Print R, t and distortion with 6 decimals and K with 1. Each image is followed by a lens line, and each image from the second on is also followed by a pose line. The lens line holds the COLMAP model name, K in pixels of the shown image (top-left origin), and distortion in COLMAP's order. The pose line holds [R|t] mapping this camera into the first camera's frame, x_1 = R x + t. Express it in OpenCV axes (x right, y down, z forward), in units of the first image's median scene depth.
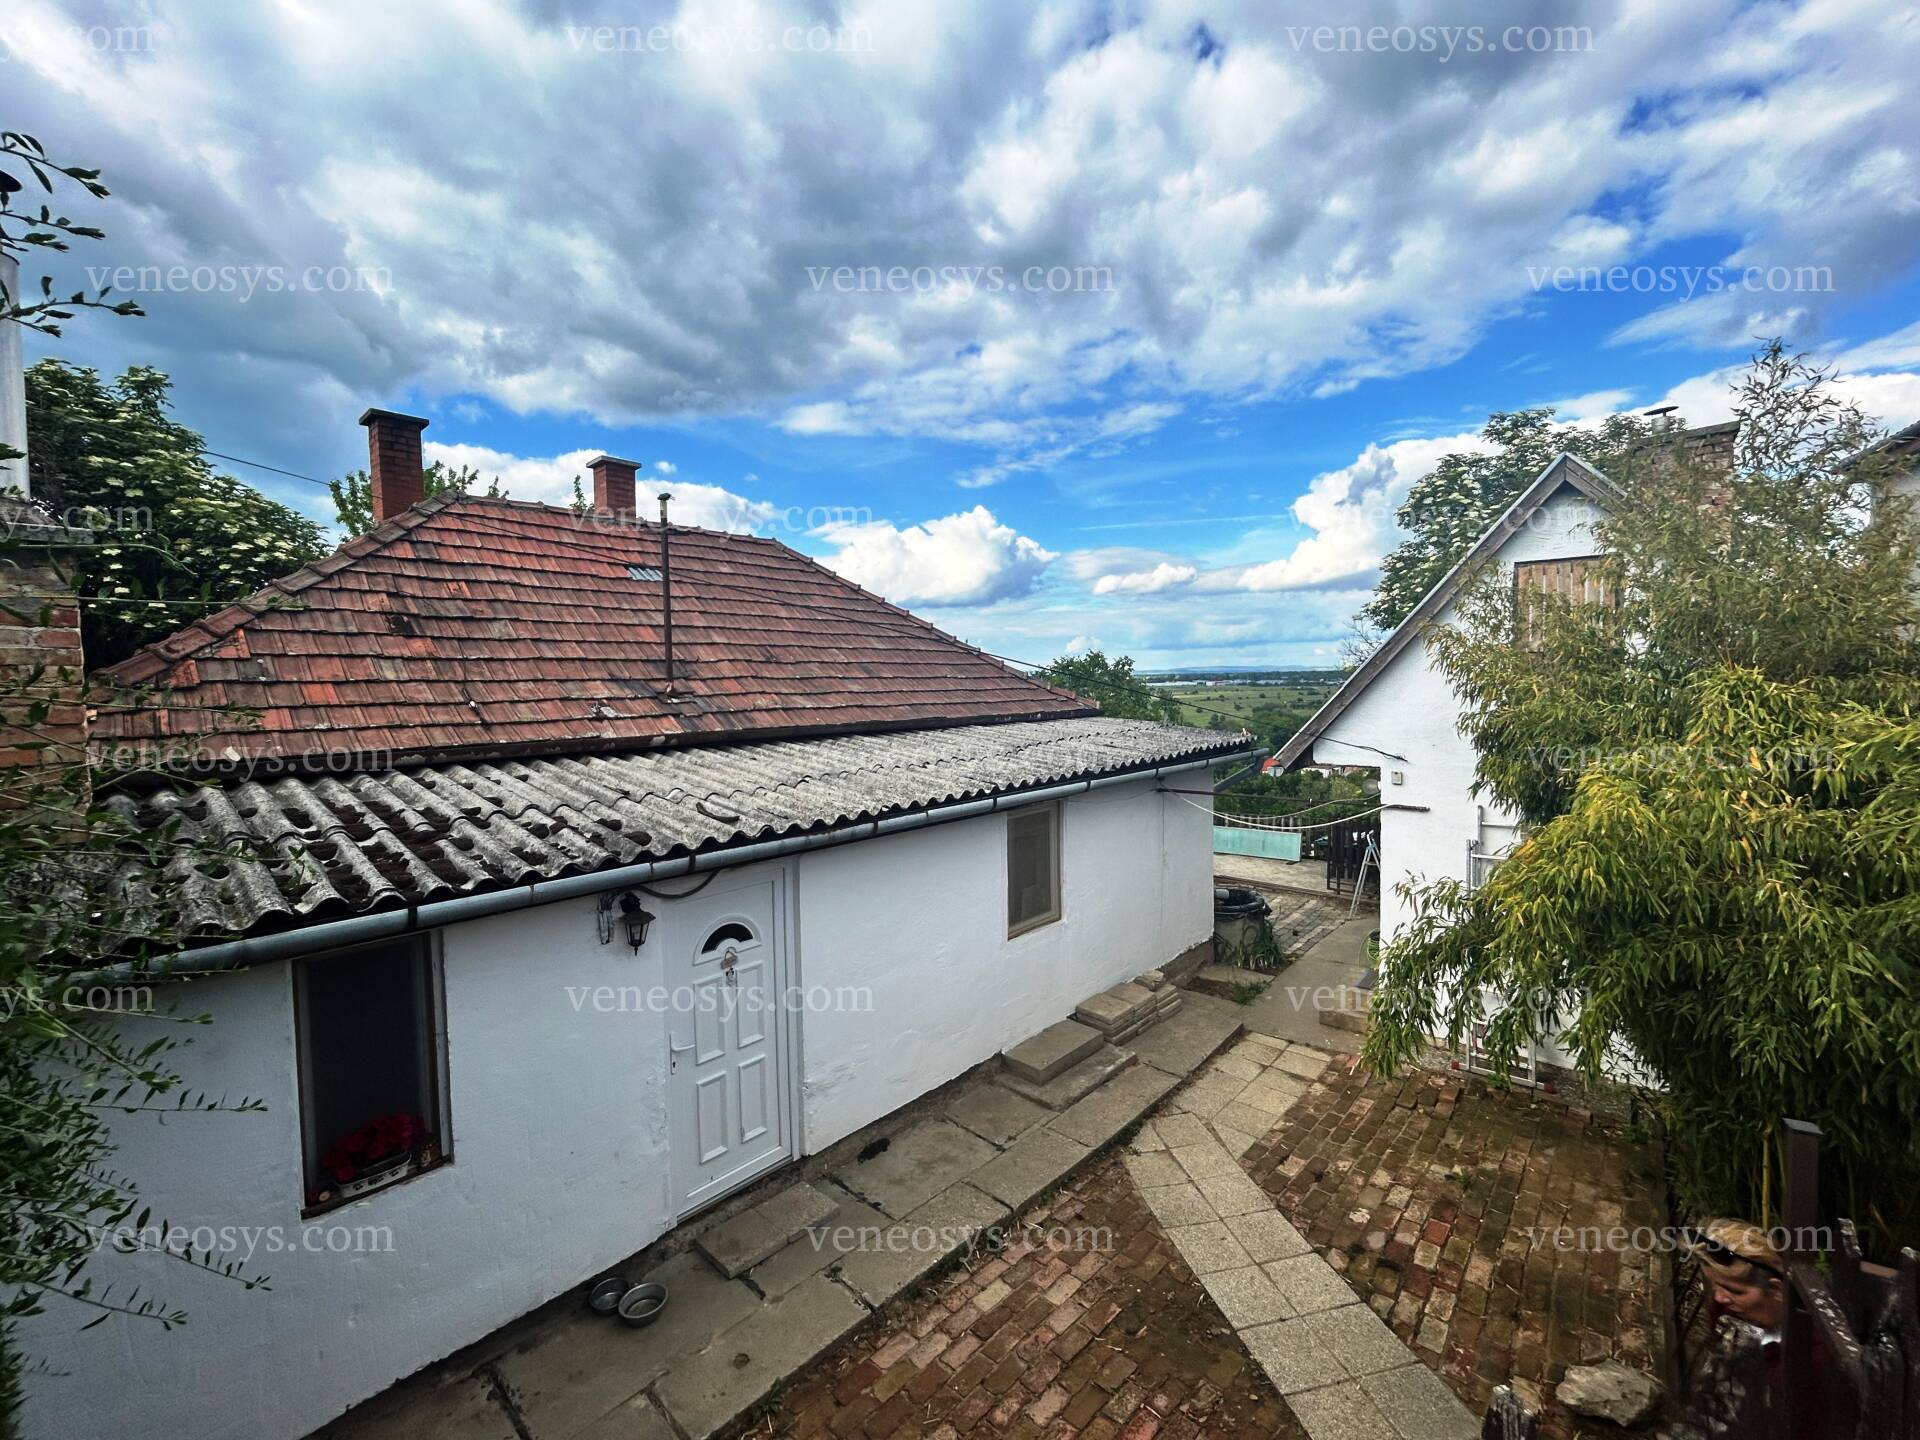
lens RADIAL K [[776.4, 0, 952.5], [0, 776.4, 718.5], [0, 0, 1]] dist [-0.001114, 0.001208]
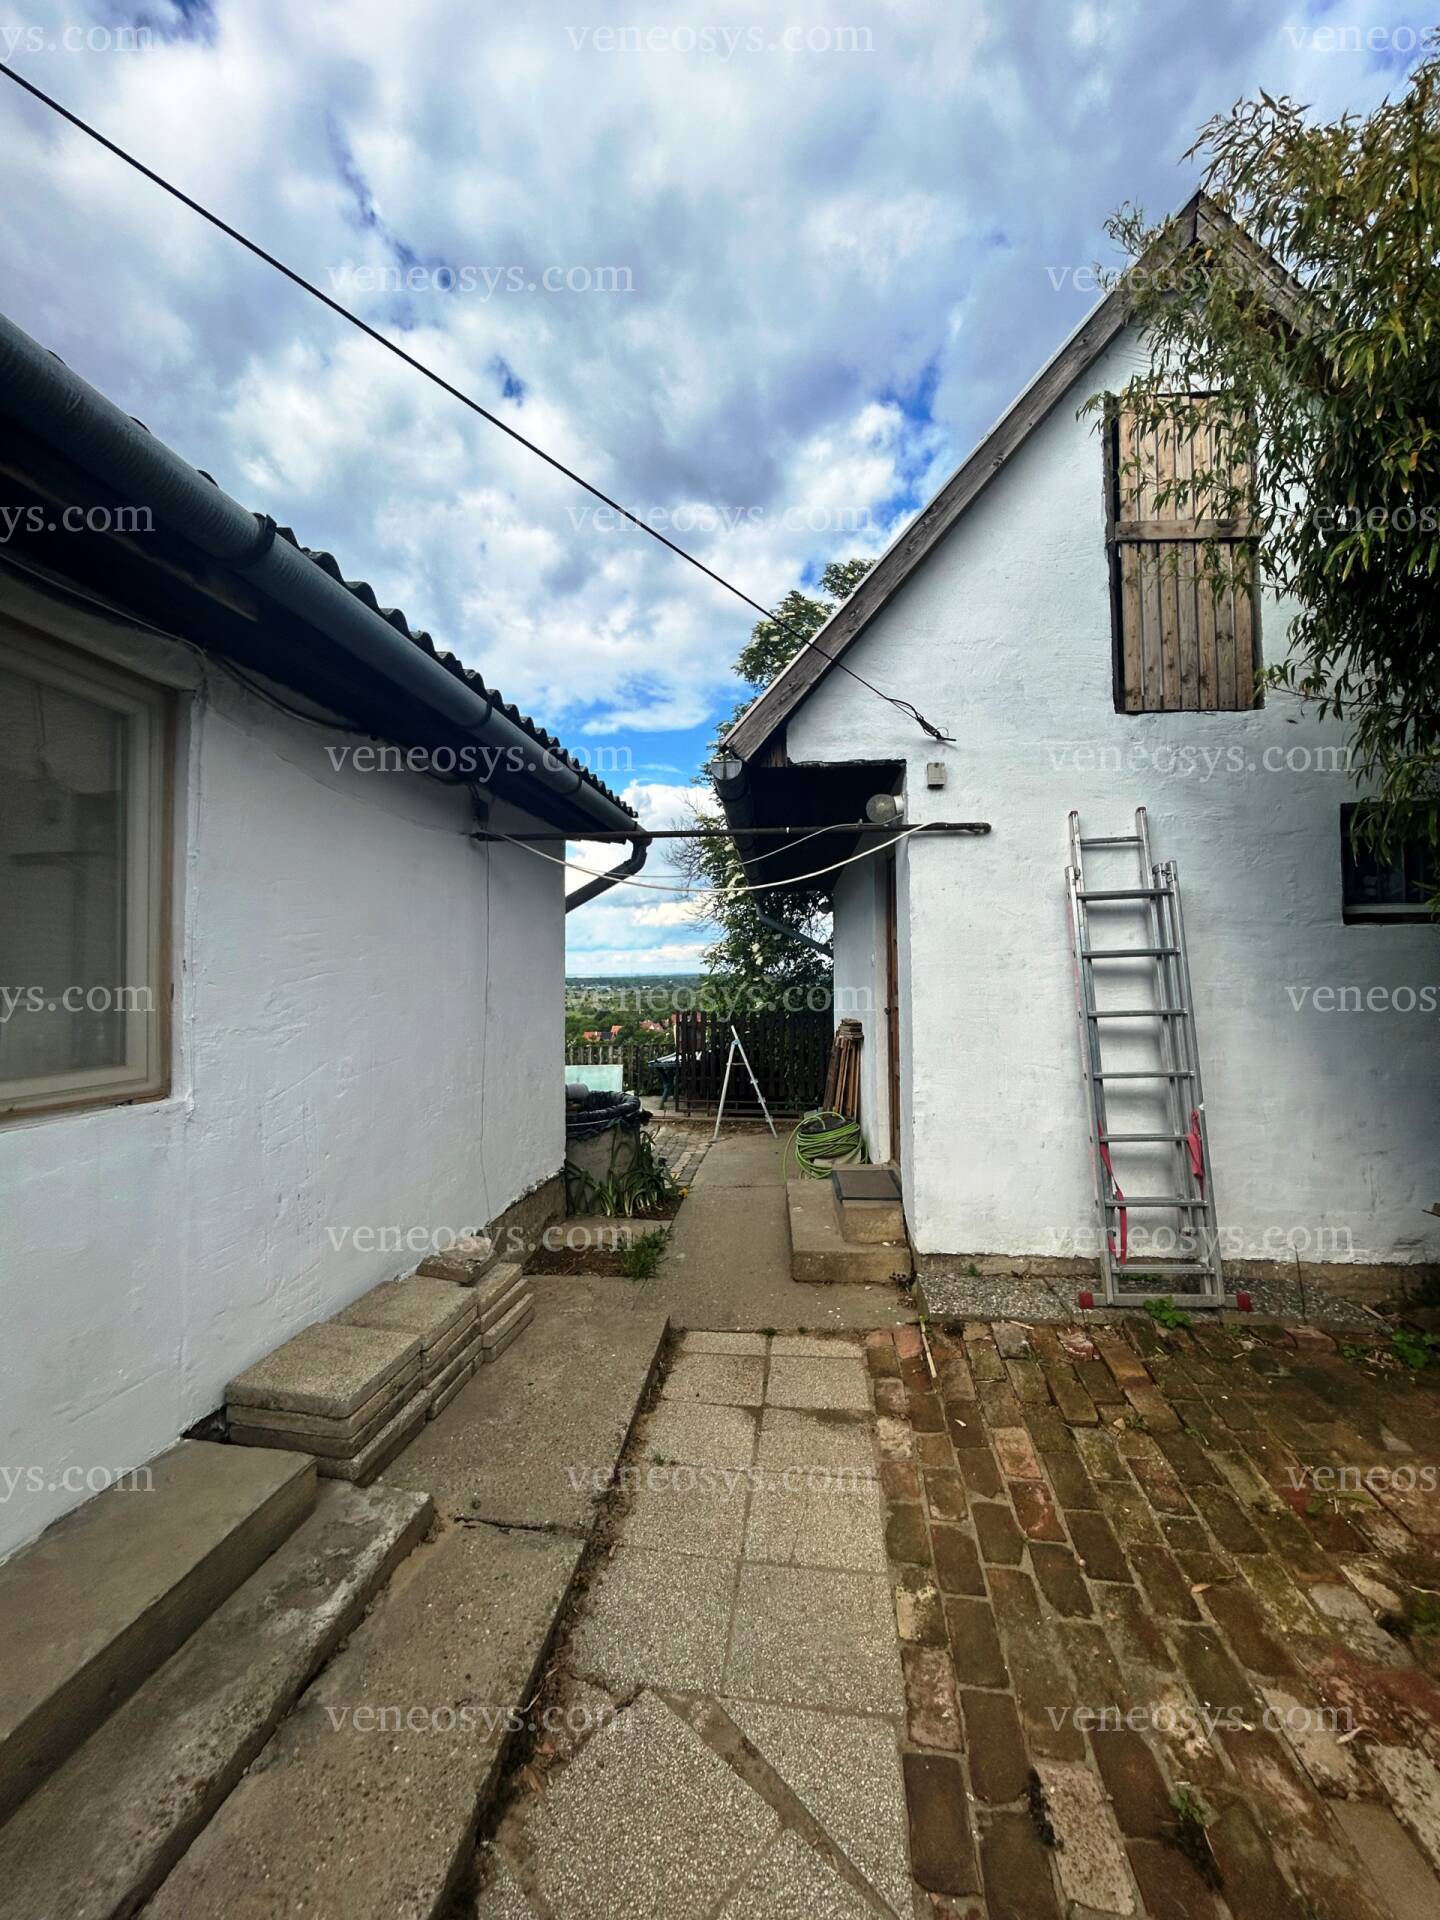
lens RADIAL K [[776.4, 0, 718.6], [0, 776.4, 950.9], [0, 0, 1]] dist [-0.001114, 0.001208]
pose [[0.816147, 0.035388, 0.576760, 0.151519], [0.015559, 0.996415, -0.083153, 0.255339], [-0.577635, 0.076839, 0.812670, 0.699600]]
